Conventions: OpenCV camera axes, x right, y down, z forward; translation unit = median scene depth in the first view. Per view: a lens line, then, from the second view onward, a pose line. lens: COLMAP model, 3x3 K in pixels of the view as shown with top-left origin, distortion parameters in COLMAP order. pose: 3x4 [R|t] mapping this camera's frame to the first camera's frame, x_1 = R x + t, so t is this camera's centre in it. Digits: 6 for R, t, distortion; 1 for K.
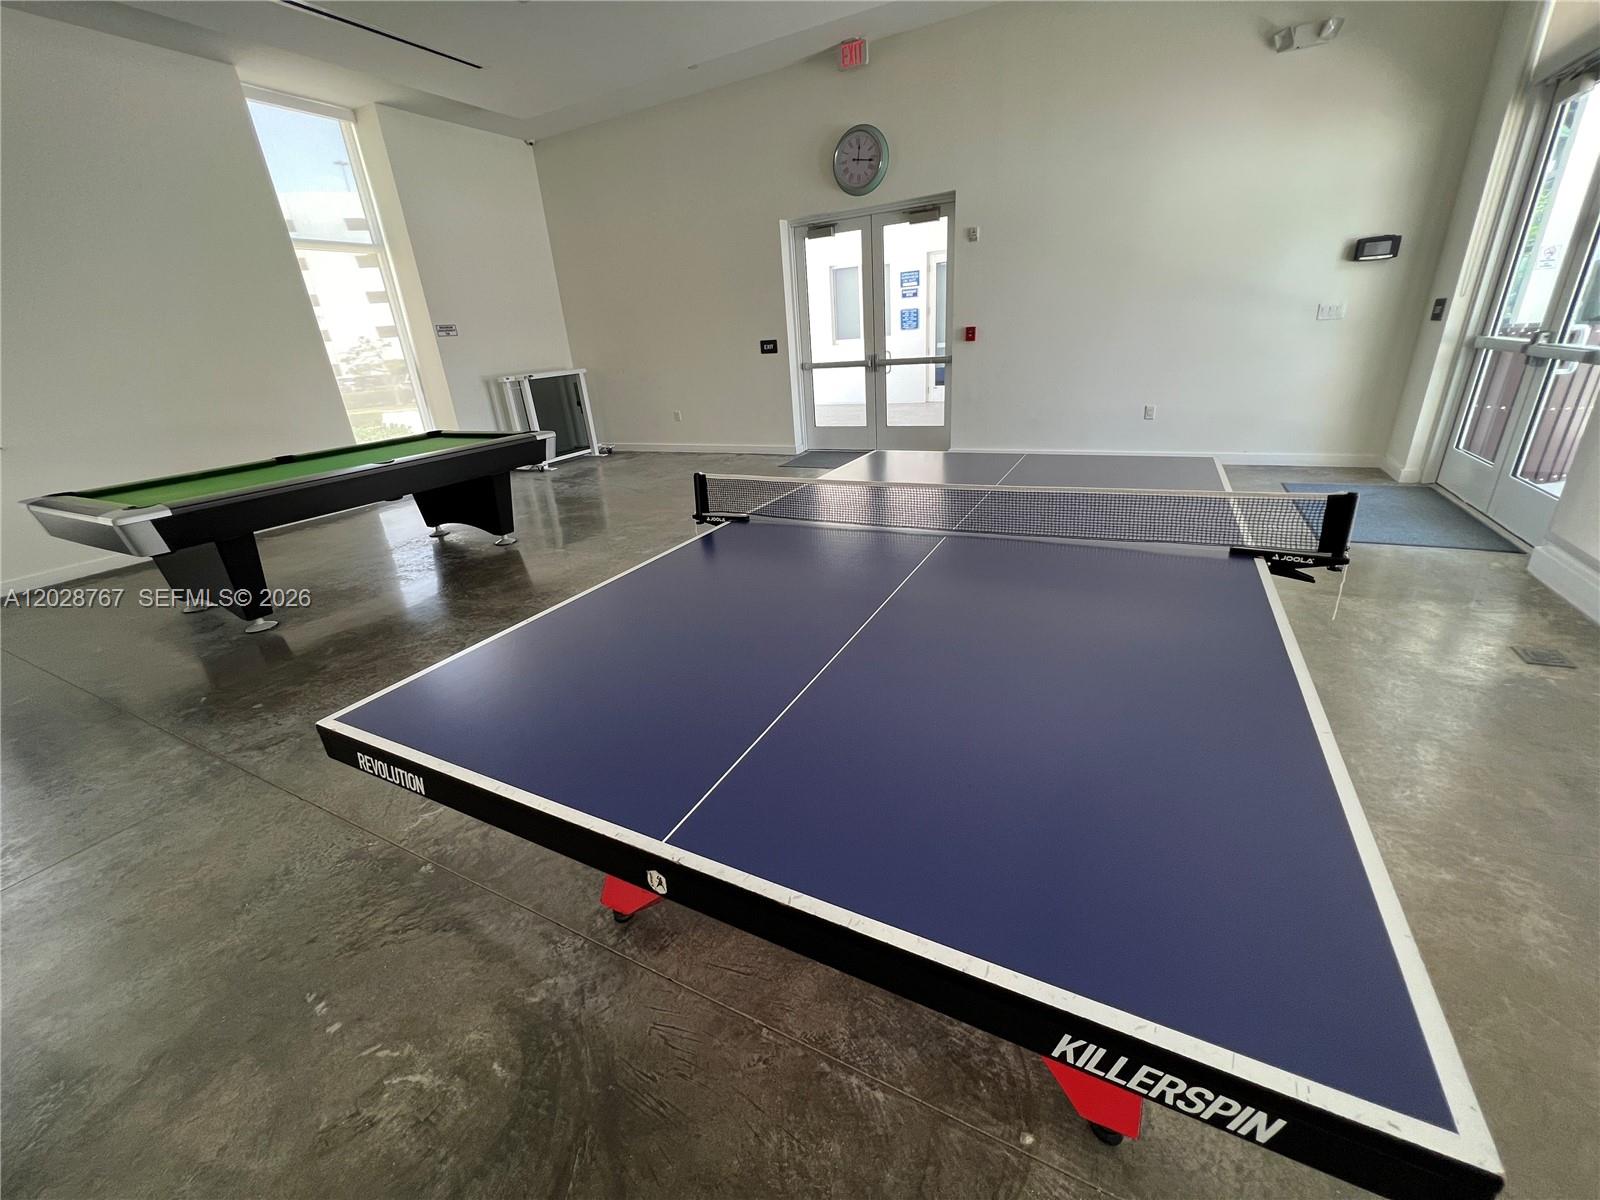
lens RADIAL K [[649.3, 0, 797.4], [0, 649.3, 600.3], [0, 0, 1]] dist [-0.000971, -0.000223]
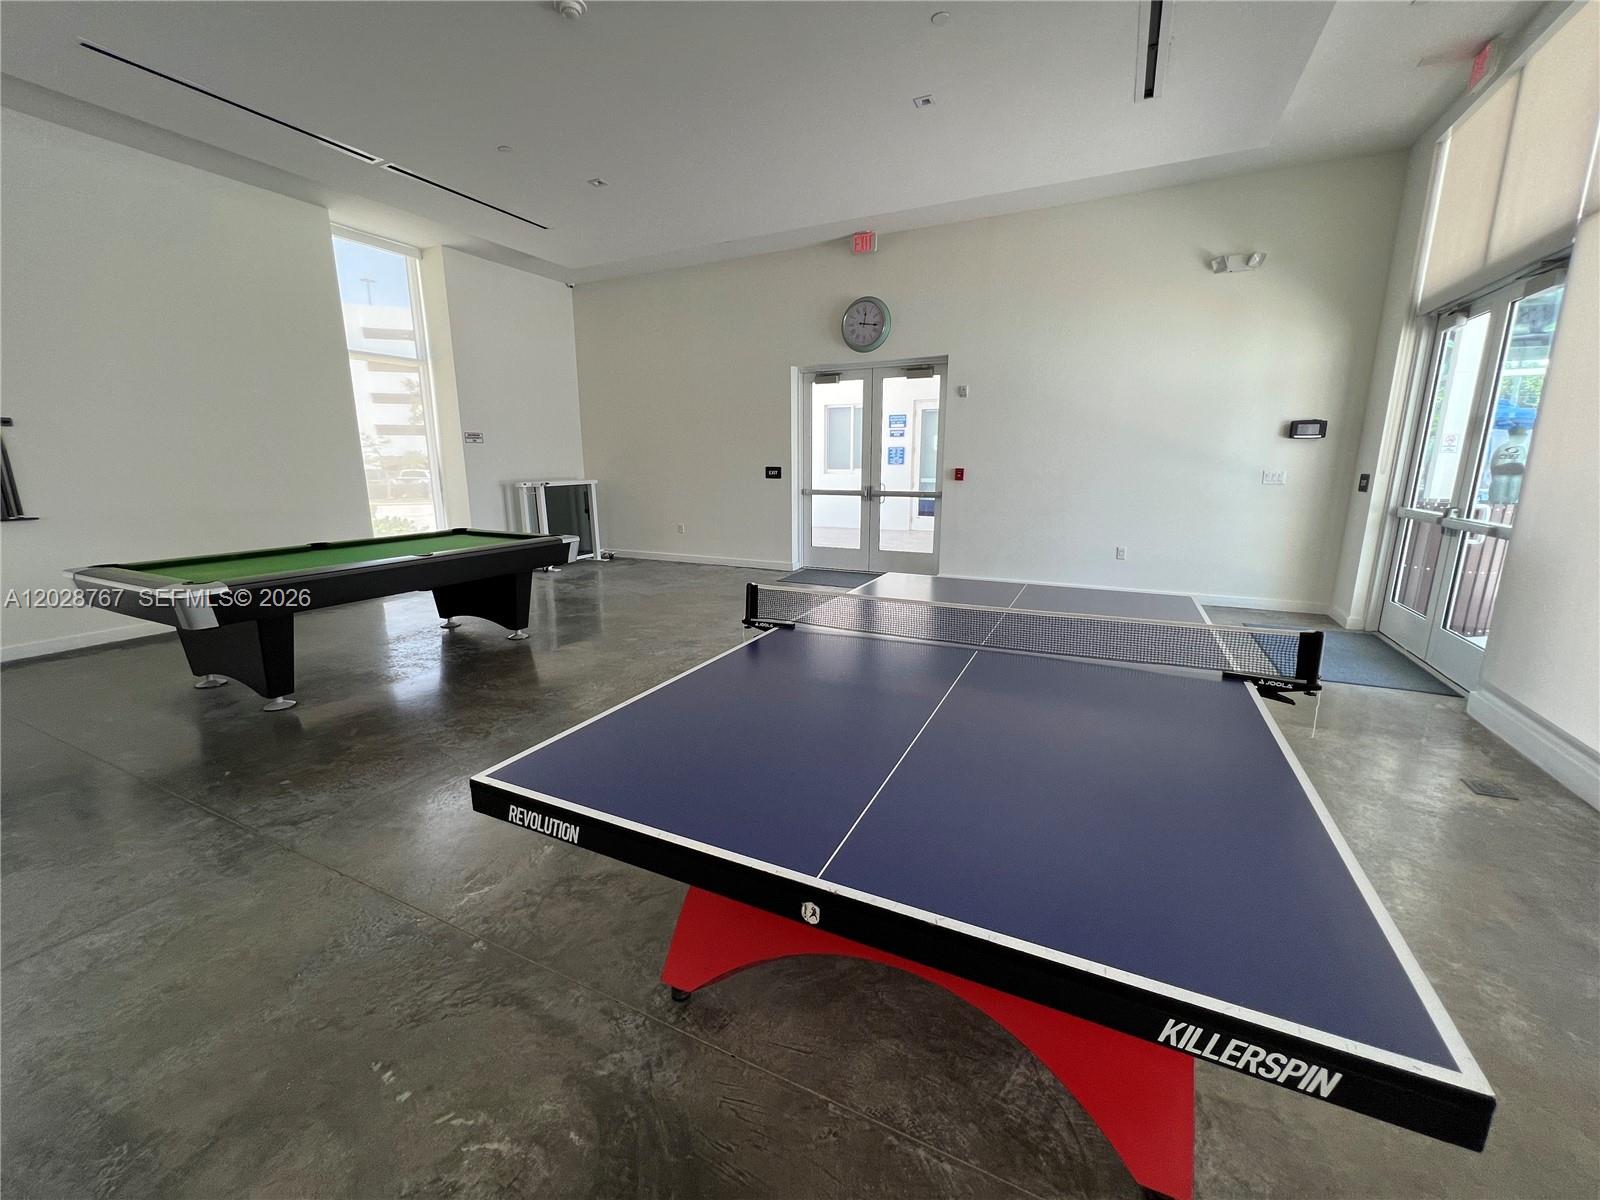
lens RADIAL K [[649.3, 0, 799.2], [0, 649.3, 597.4], [0, 0, 1]] dist [-0.000971, -0.000223]
pose [[0.997362, 0.059184, 0.042038, -0.111200], [-0.050702, 0.982344, -0.180084, 0.025401], [-0.051954, 0.177478, 0.982752, -0.102331]]
